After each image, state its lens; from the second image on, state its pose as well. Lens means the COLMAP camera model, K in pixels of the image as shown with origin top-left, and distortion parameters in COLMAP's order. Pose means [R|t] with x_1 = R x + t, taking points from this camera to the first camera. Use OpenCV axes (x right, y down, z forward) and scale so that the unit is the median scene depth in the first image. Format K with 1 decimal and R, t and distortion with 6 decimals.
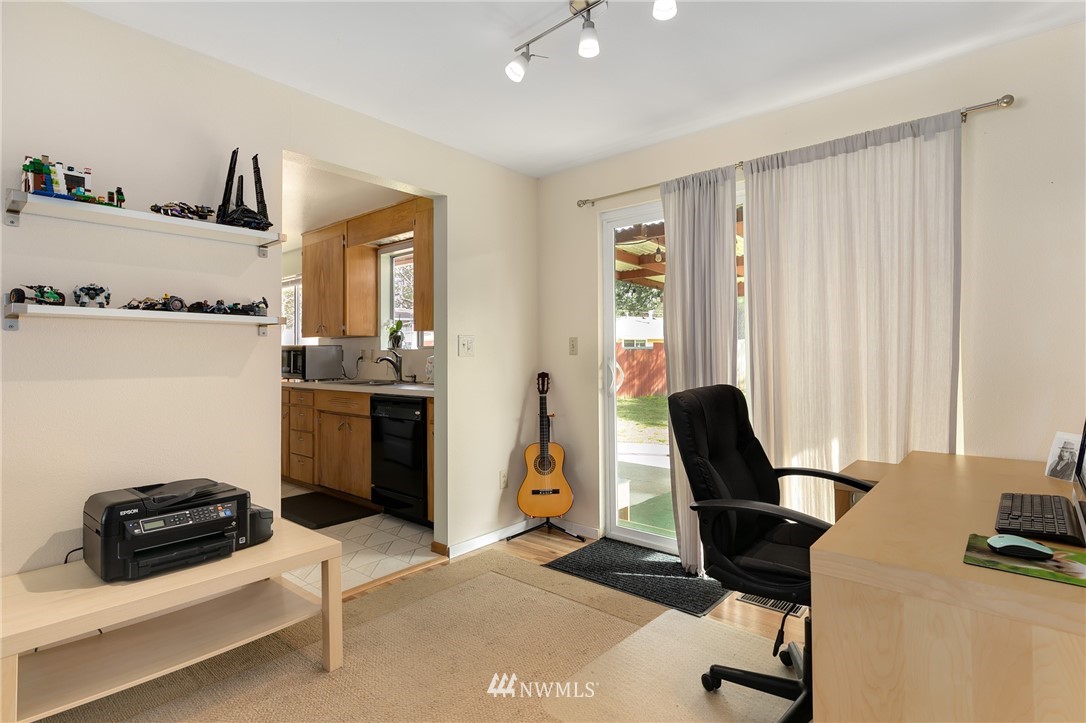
lens RADIAL K [[552.2, 0, 548.9], [0, 552.2, 346.2], [0, 0, 1]] dist [0.006234, -0.000257]
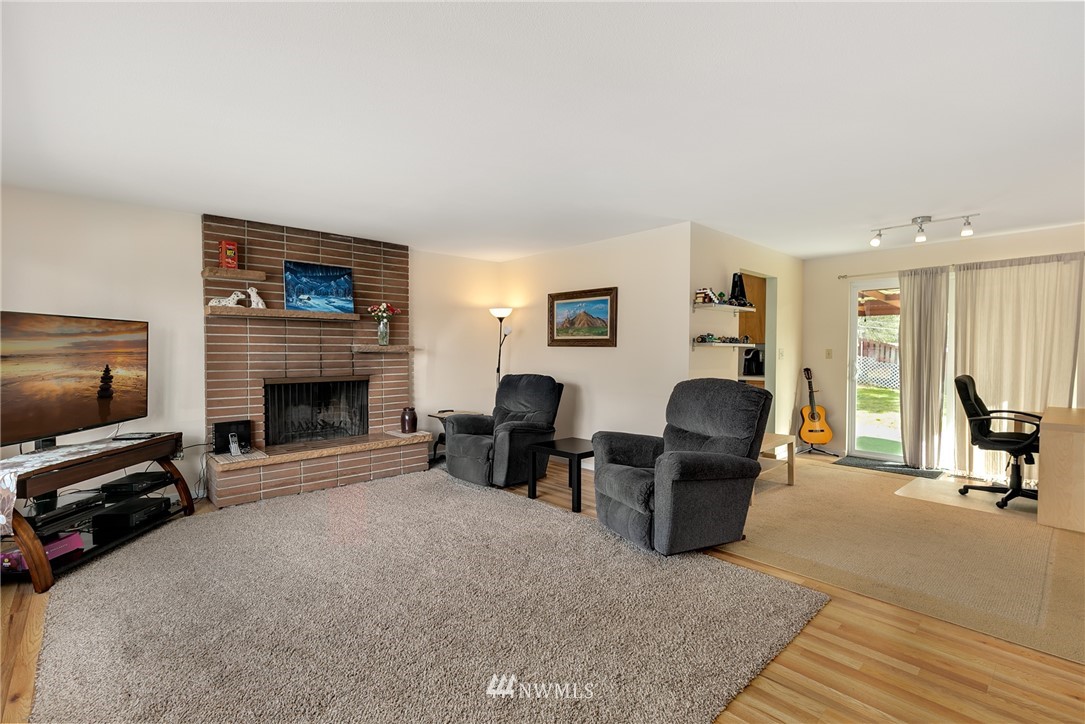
lens RADIAL K [[490.1, 0, 548.5], [0, 490.1, 367.3], [0, 0, 1]] dist [0.002780, -0.000002]
pose [[0.992292, 0.009435, -0.123564, -0.856882], [-0.002727, 0.998519, 0.054341, -0.052841], [0.123894, -0.053586, 0.990848, -0.932485]]
